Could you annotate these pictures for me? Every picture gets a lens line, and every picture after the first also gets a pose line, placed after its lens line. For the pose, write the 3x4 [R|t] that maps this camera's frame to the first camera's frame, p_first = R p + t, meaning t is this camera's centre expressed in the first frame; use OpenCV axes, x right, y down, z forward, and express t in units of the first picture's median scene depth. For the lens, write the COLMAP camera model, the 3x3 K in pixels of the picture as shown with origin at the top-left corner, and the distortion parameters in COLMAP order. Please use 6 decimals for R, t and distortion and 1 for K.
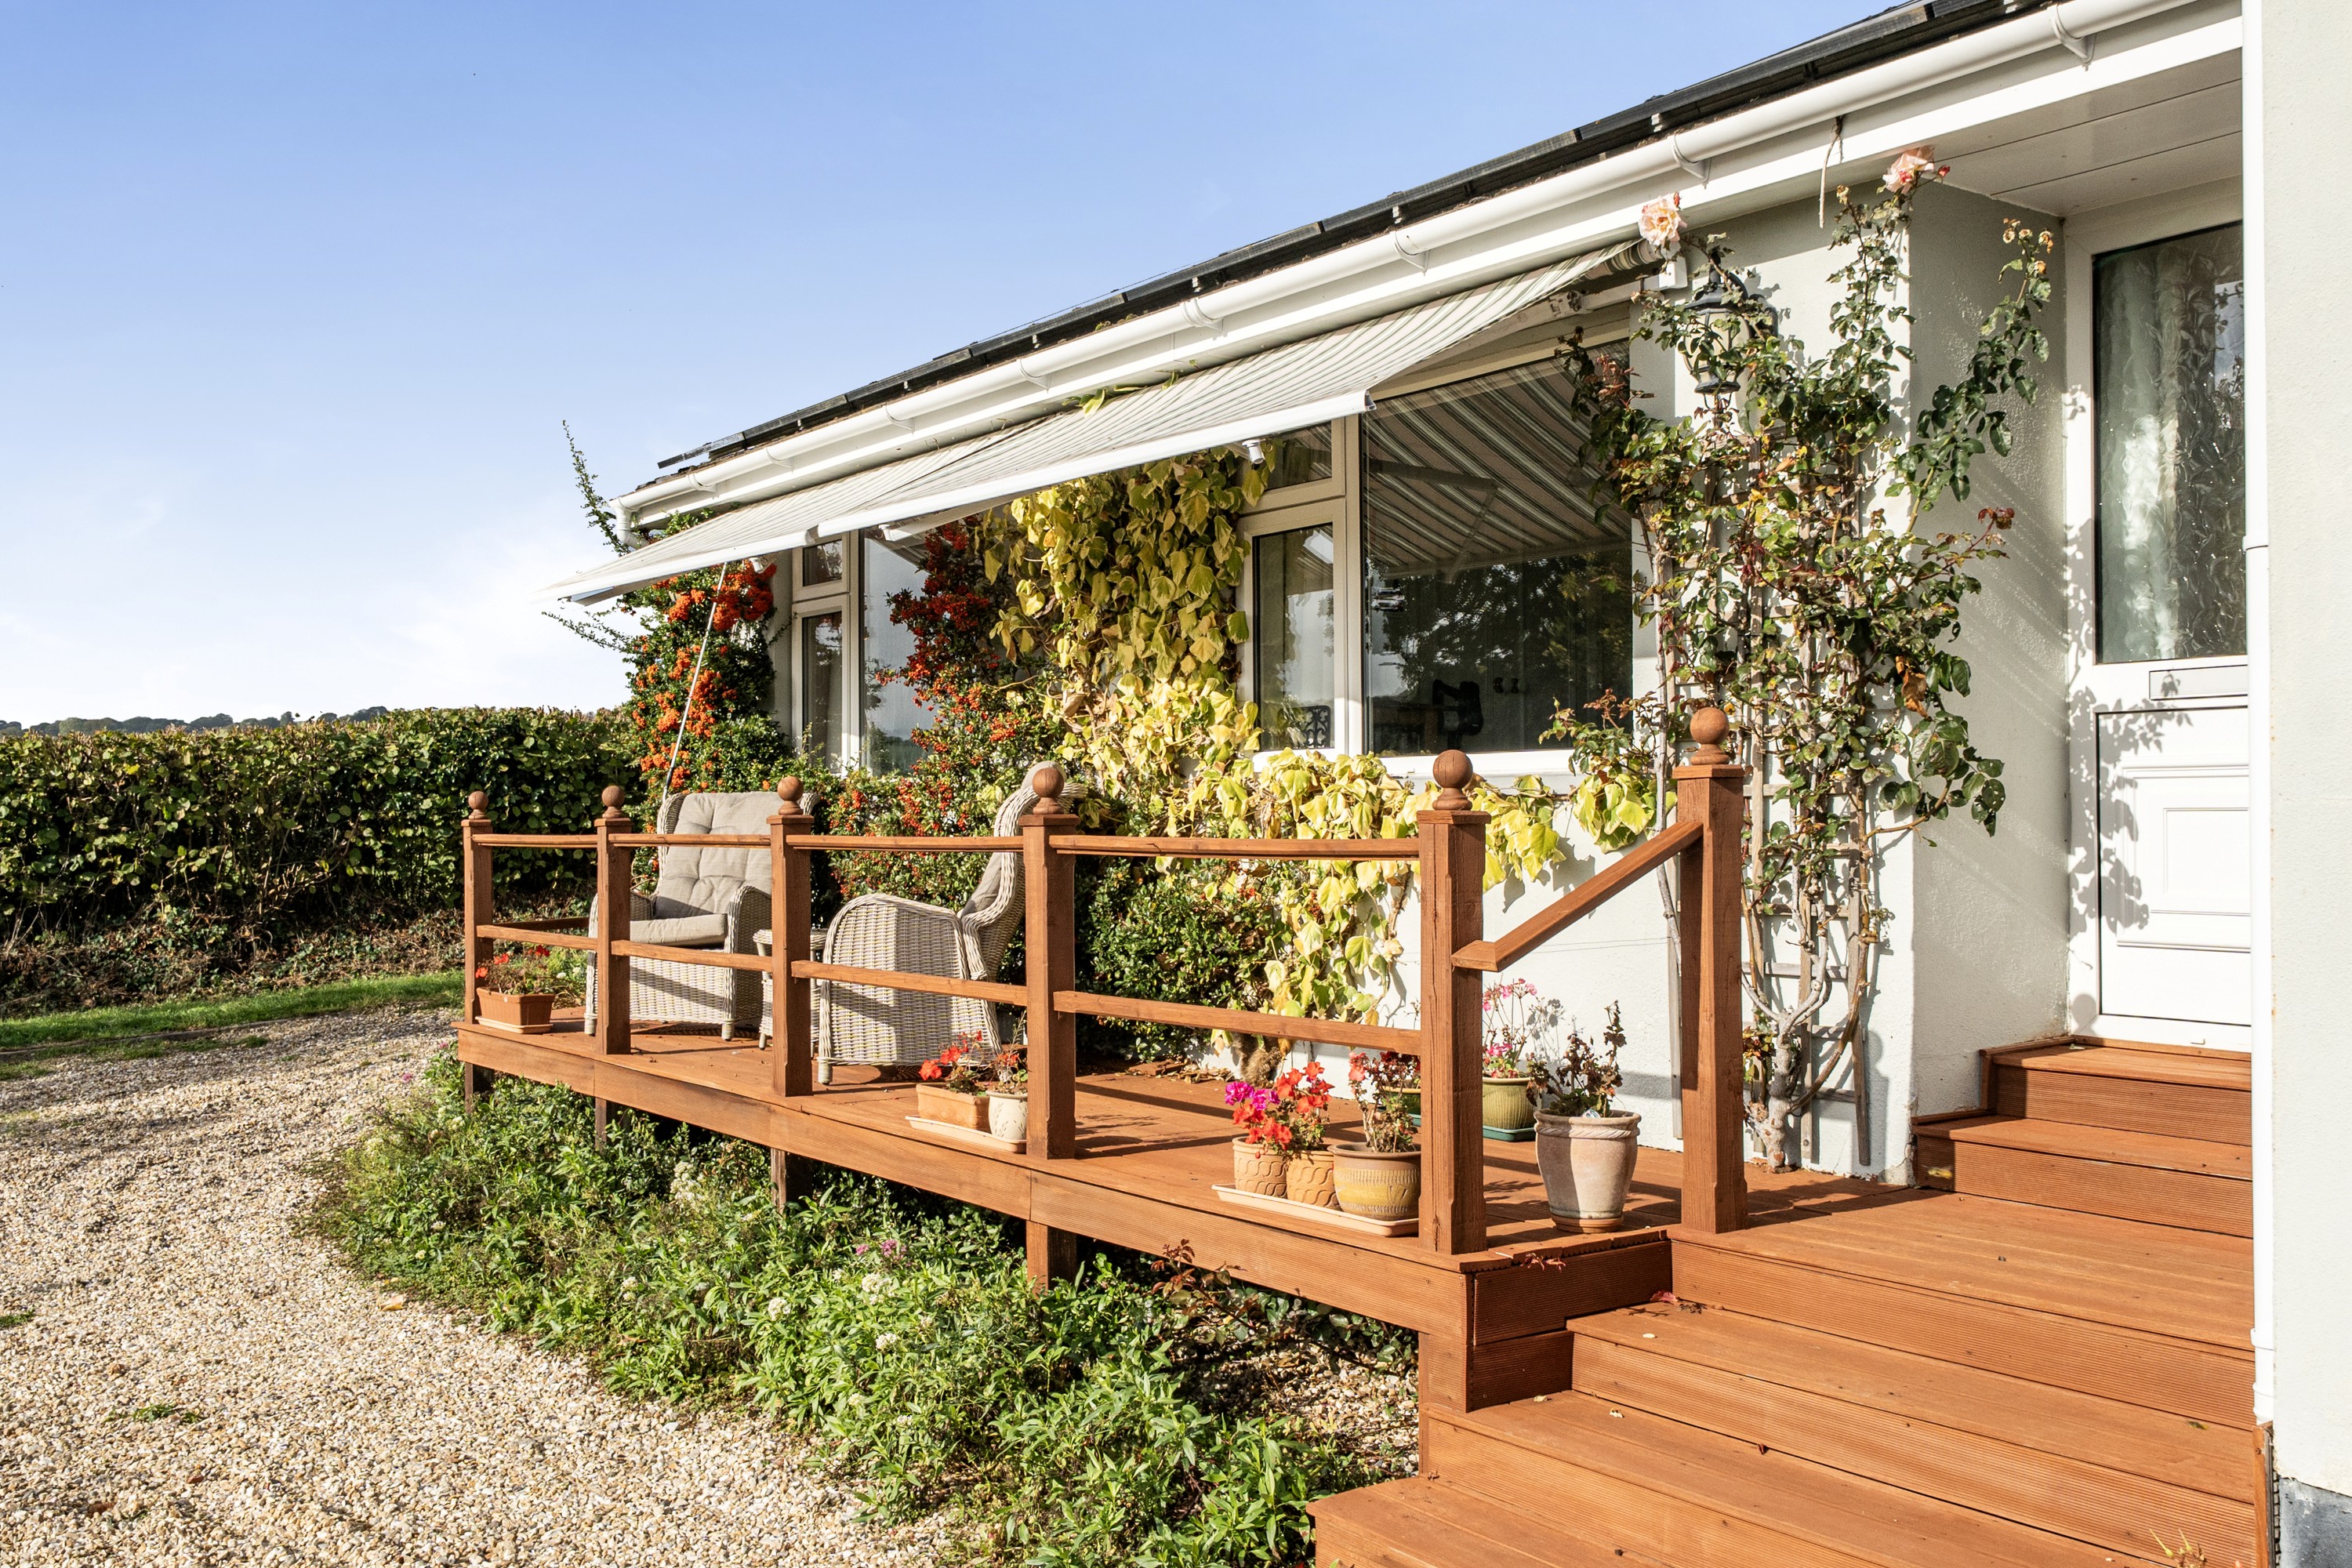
lens RADIAL K [[2095.9, 0, 1178.1], [0, 2095.9, 796.1], [0, 0, 1]] dist [0.003743, 0.001278]
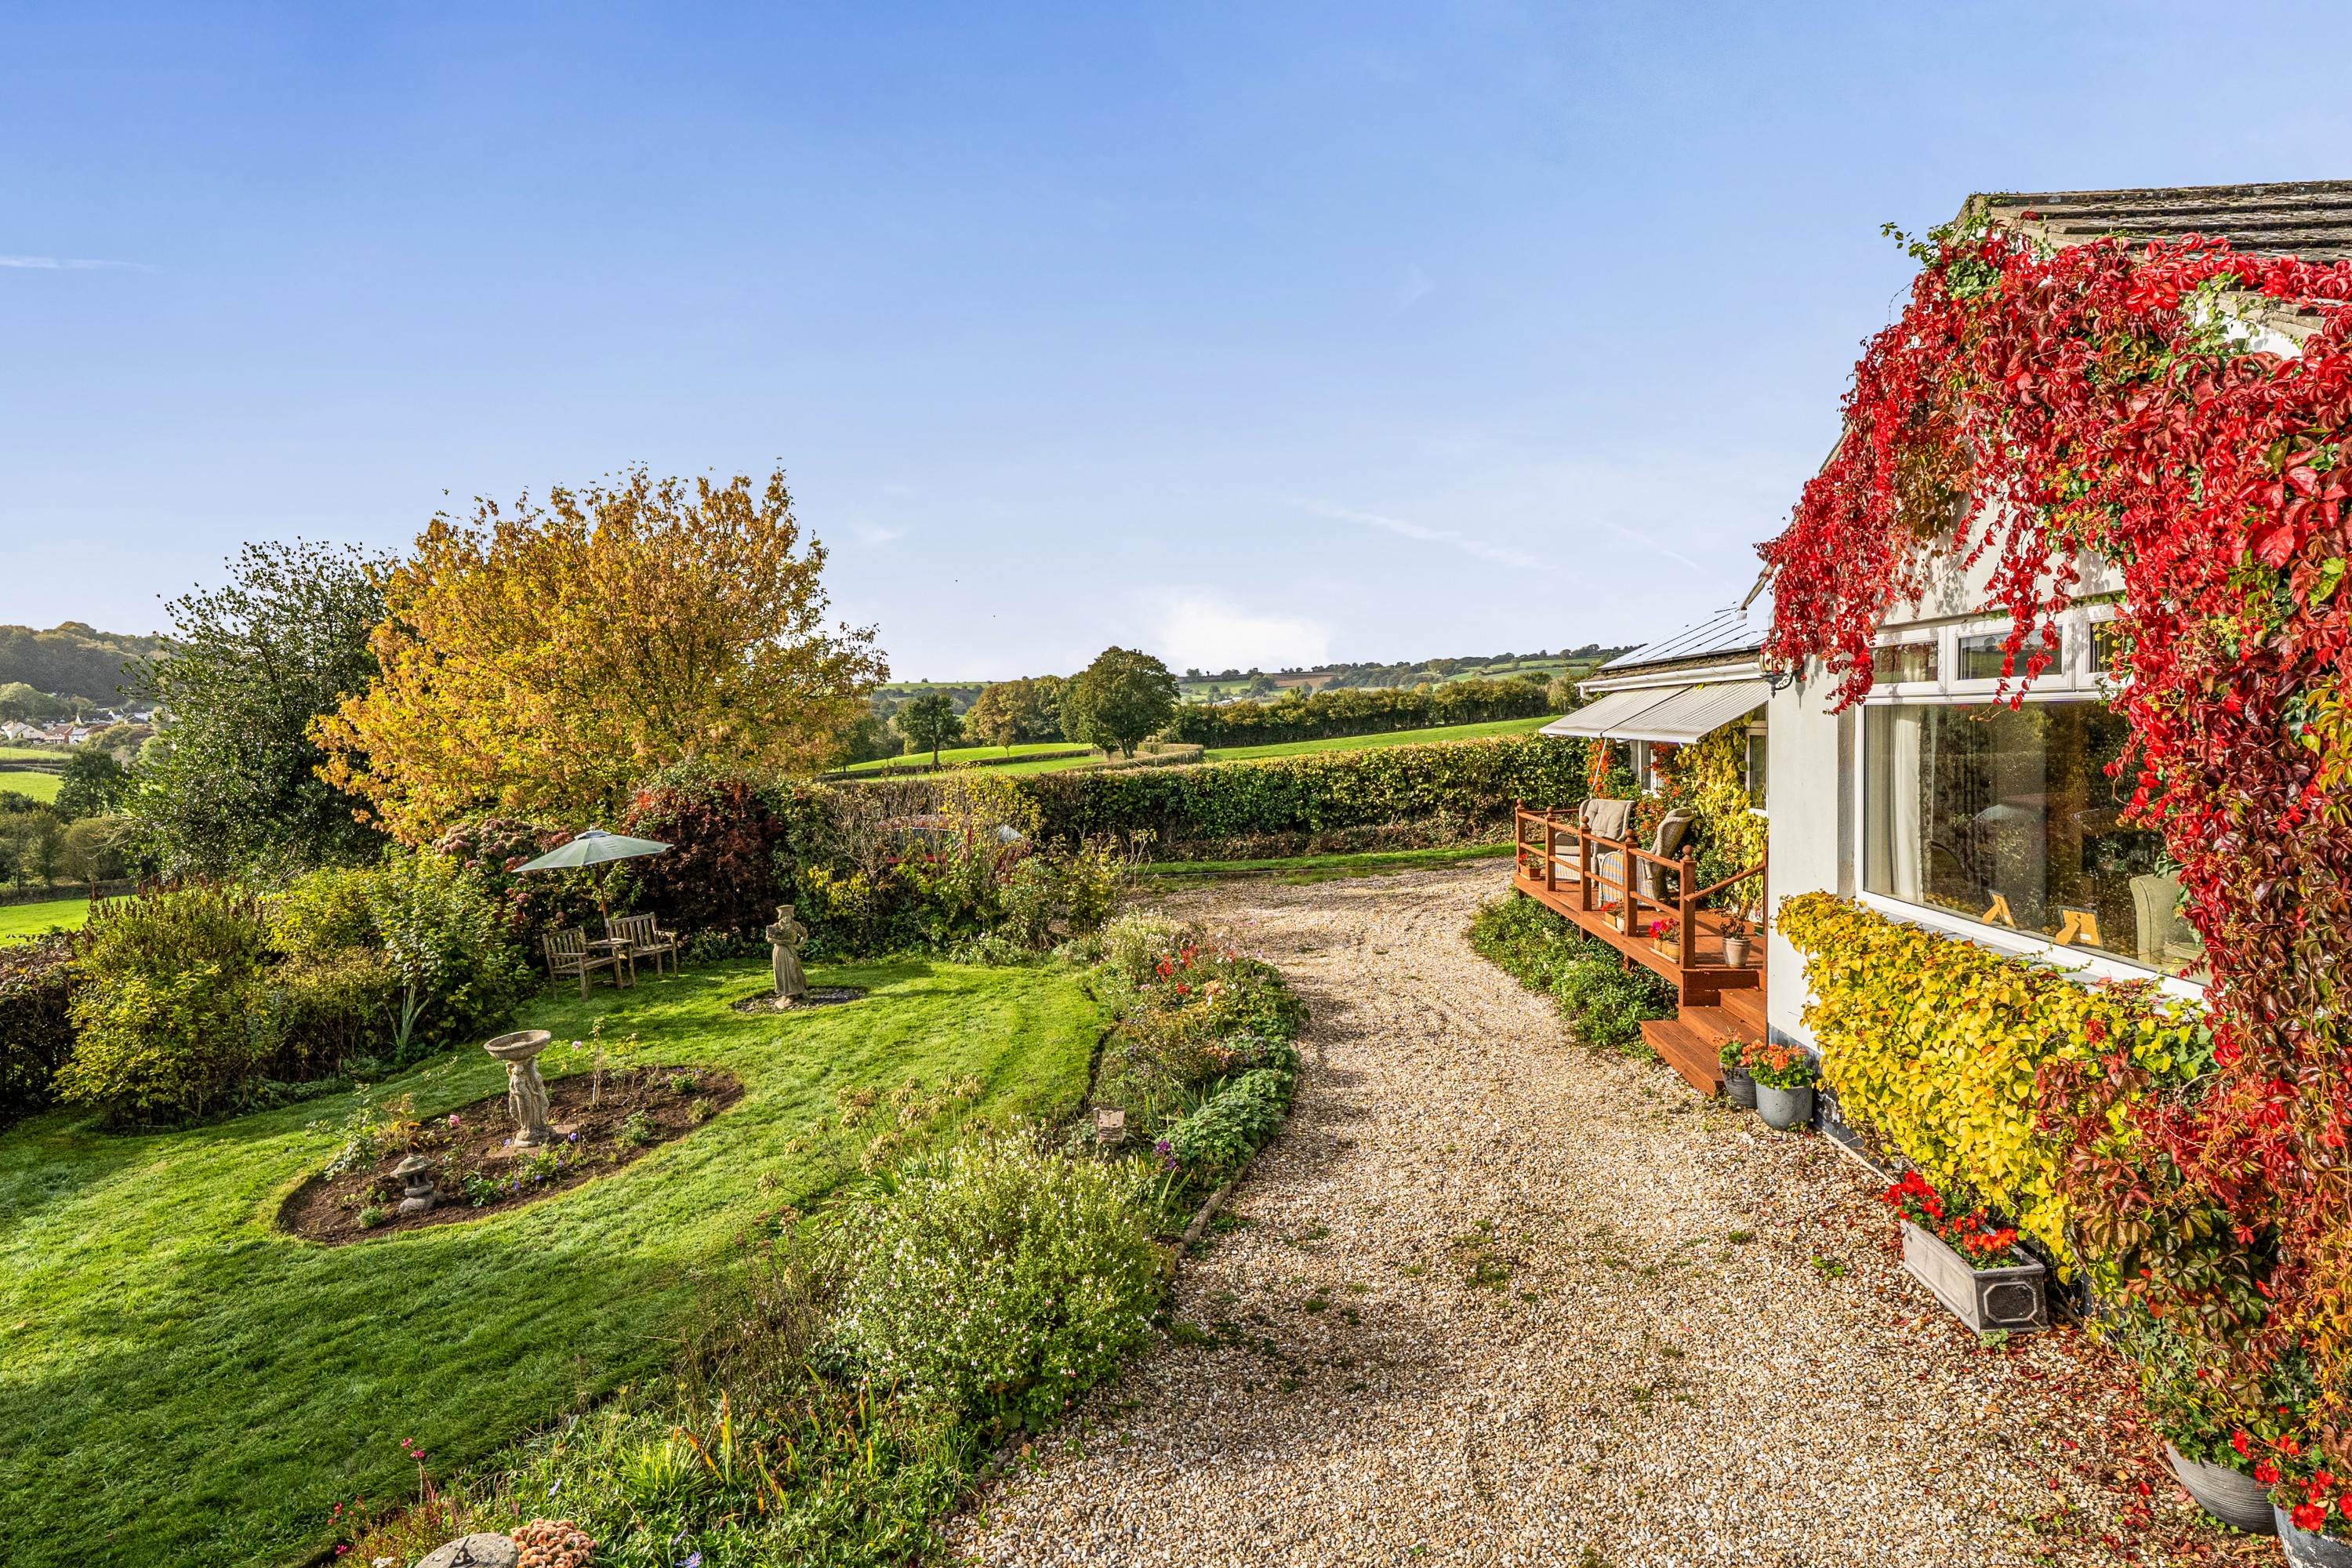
lens RADIAL K [[1243.2, 0, 1170.0], [0, 1243.2, 789.4], [0, 0, 1]] dist [-0.004900, -0.001906]
pose [[0.767739, 0.023175, -0.640343, 0.533255], [0.027053, 0.997282, 0.068527, -0.190336], [0.640191, -0.069934, 0.765026, -0.864941]]
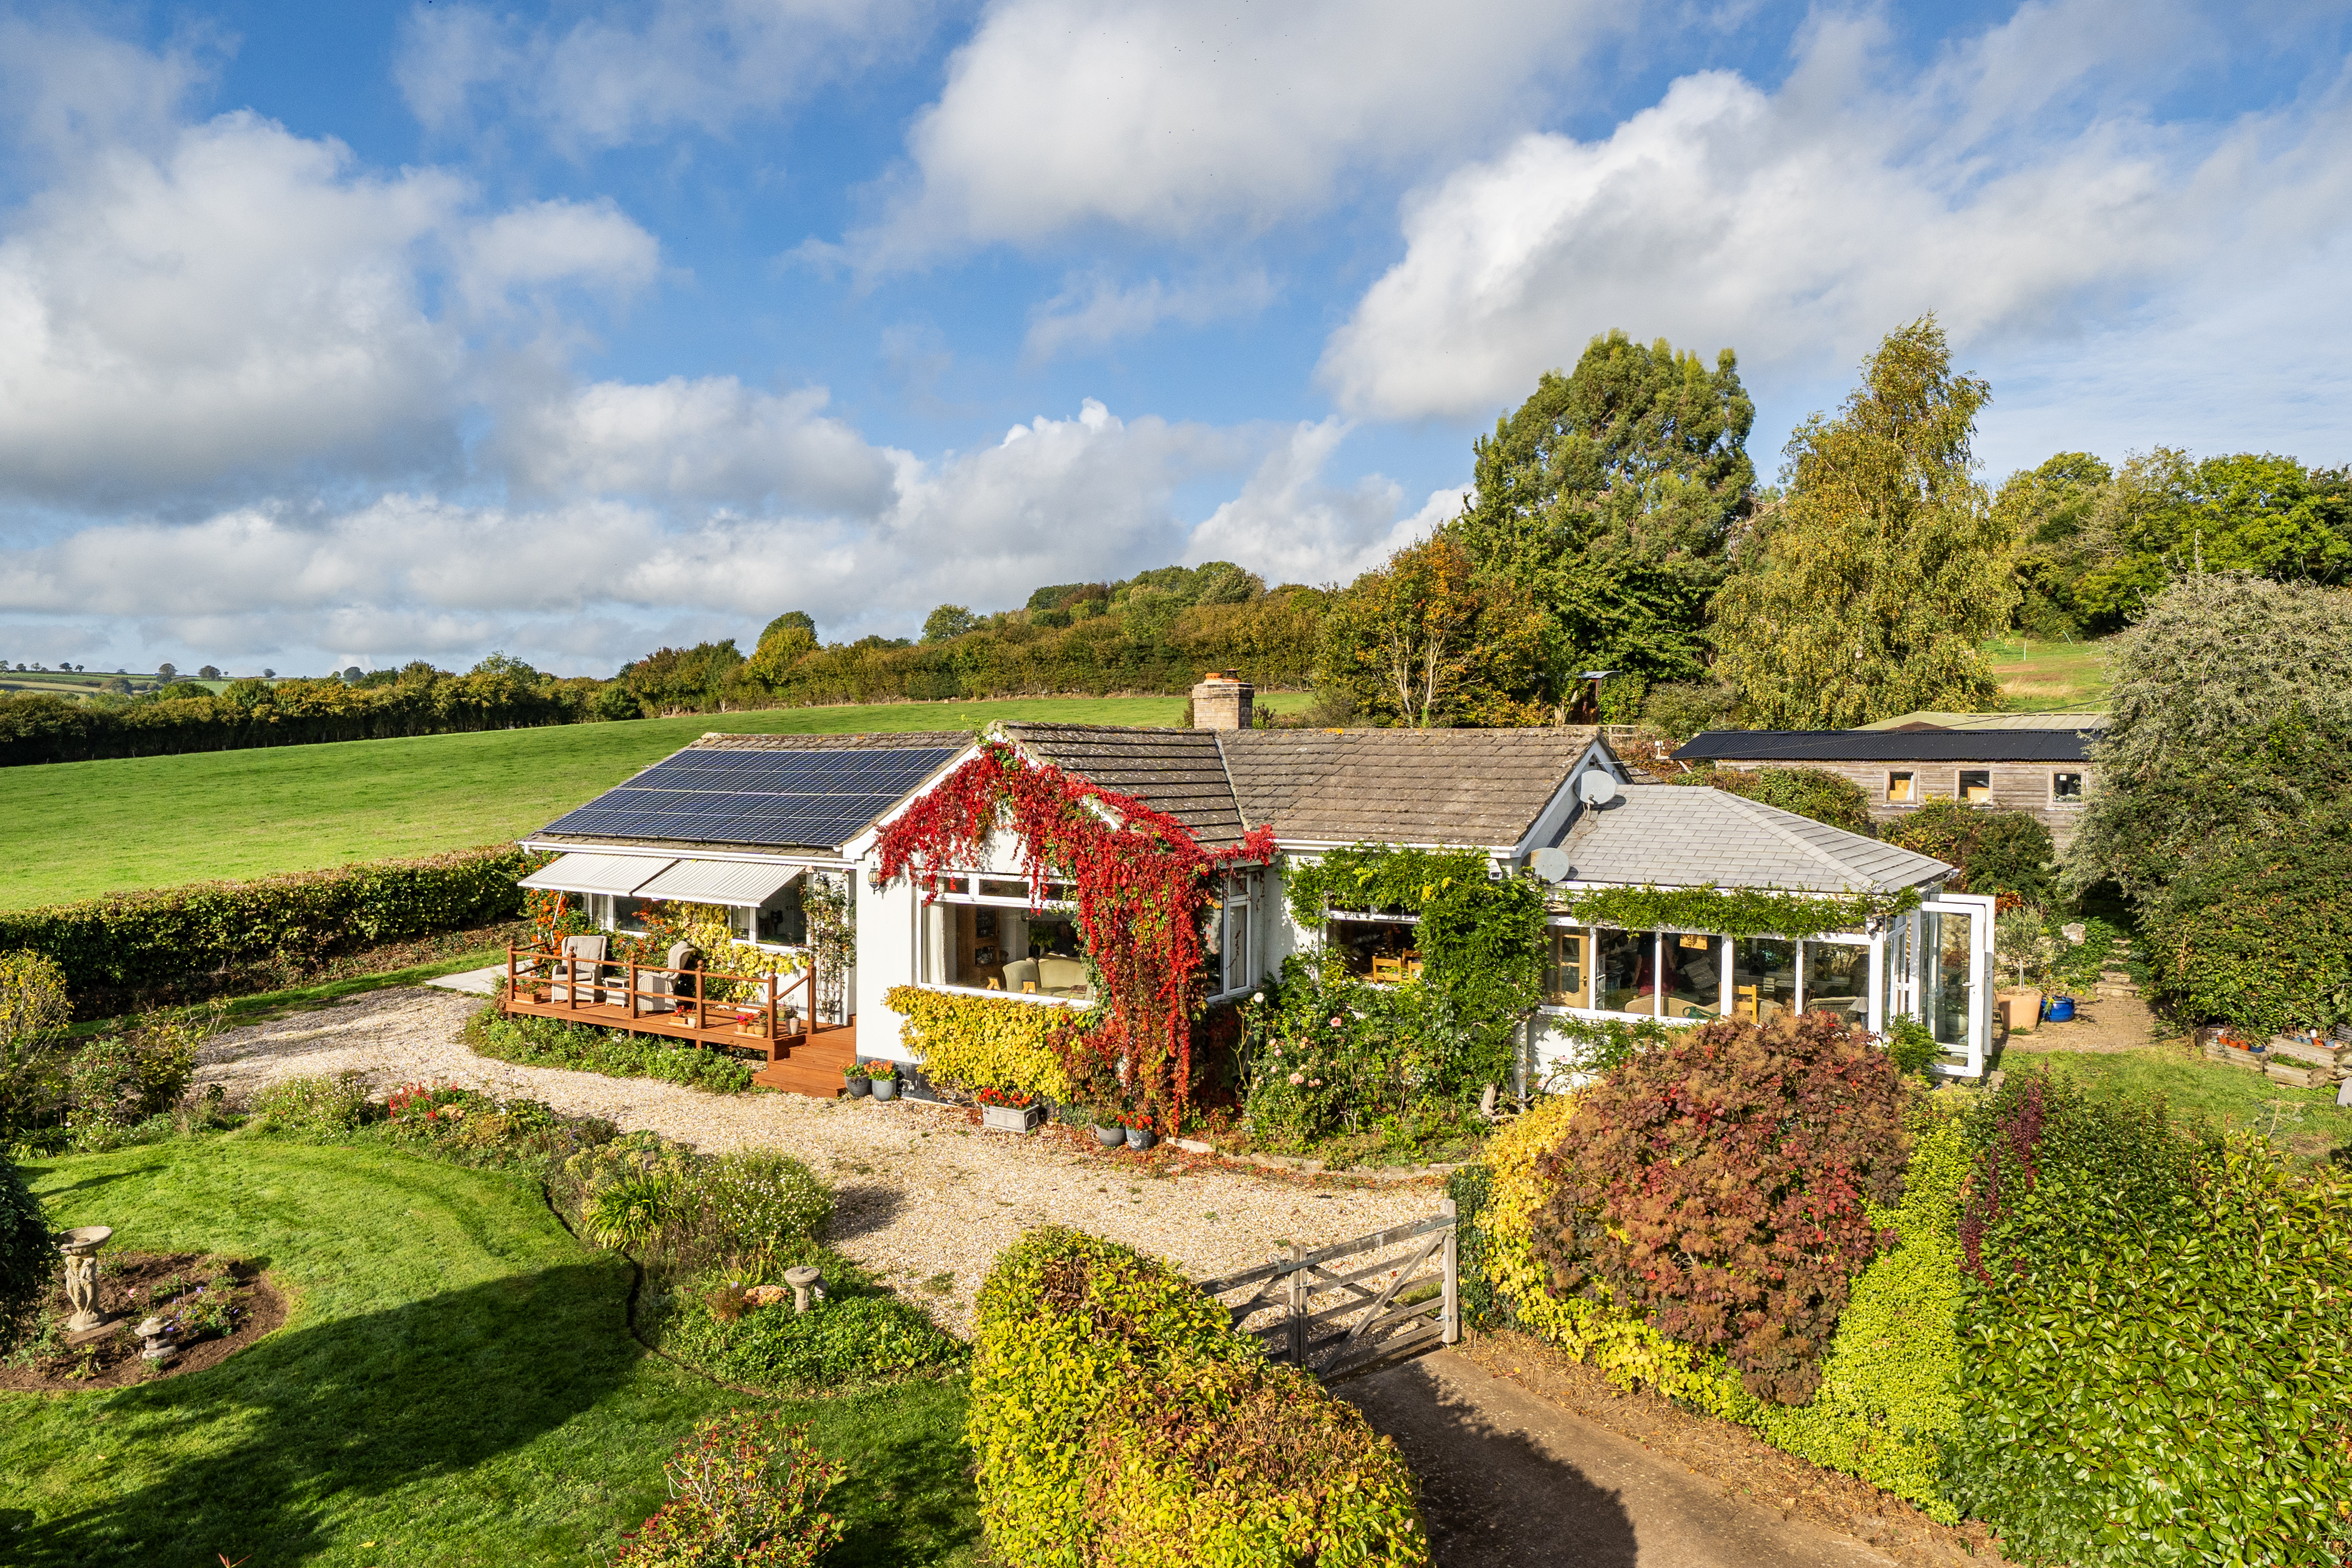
lens RADIAL K [[1565.1, 0, 1172.6], [0, 1565.1, 783.6], [0, 0, 1]] dist [0.000872, 0.002057]
pose [[0.932235, 0.002105, 0.361847, -0.311385], [-0.013768, 0.999465, 0.029657, -0.486685], [-0.361591, -0.032629, 0.931766, -2.607214]]
